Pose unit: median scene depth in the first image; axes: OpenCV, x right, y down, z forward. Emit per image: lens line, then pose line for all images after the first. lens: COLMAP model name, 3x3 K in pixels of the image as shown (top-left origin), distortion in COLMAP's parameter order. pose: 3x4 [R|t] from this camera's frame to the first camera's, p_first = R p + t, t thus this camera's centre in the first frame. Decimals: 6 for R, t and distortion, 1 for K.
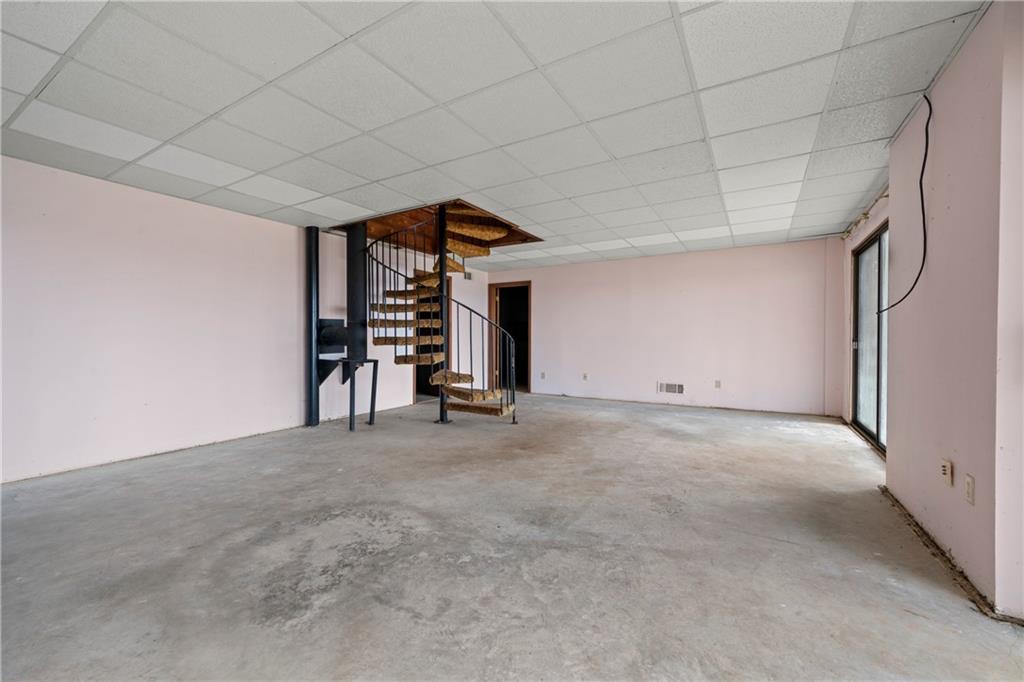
lens RADIAL K [[421.3, 0, 507.9], [0, 421.3, 342.2], [0, 0, 1]] dist [0.000312, 0.000506]
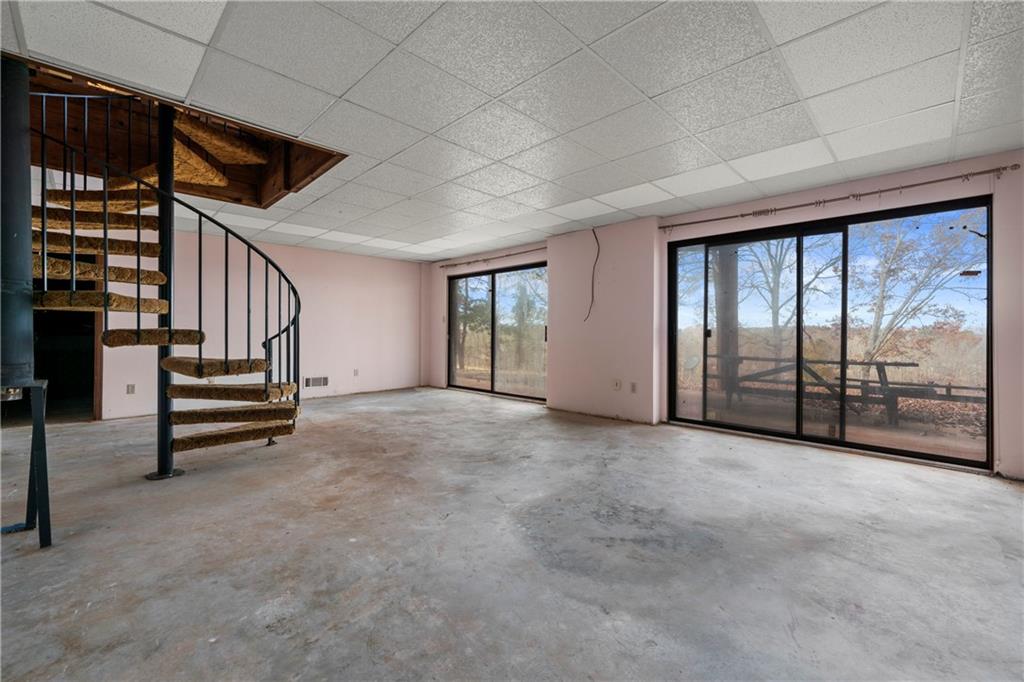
lens RADIAL K [[421.3, 0, 508.6], [0, 421.3, 332.5], [0, 0, 1]] dist [0.000312, 0.000506]
pose [[0.237400, 0.000285, 0.971412, -0.857802], [0.008870, 0.999958, -0.002461, -0.004223], [-0.971371, 0.009201, 0.237388, 0.556393]]
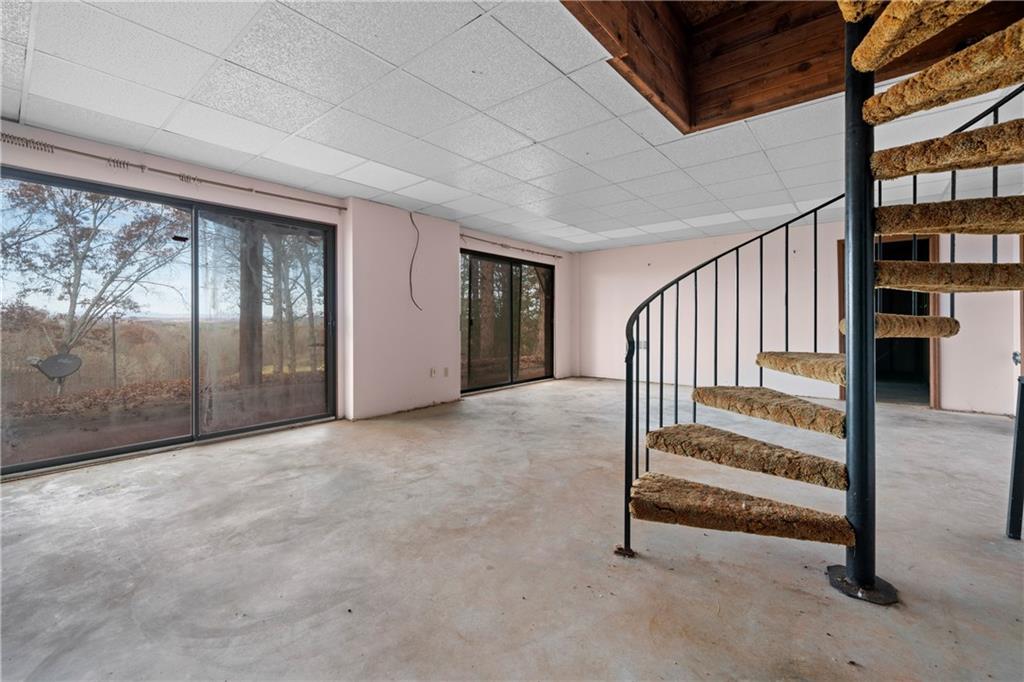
lens RADIAL K [[421.3, 0, 507.1], [0, 421.3, 324.3], [0, 0, 1]] dist [0.000312, 0.000506]
pose [[-0.986412, 0.000914, 0.164290, 0.093724], [0.003556, 0.999869, 0.015789, -0.018081], [-0.164254, 0.016158, -0.986286, 1.925820]]
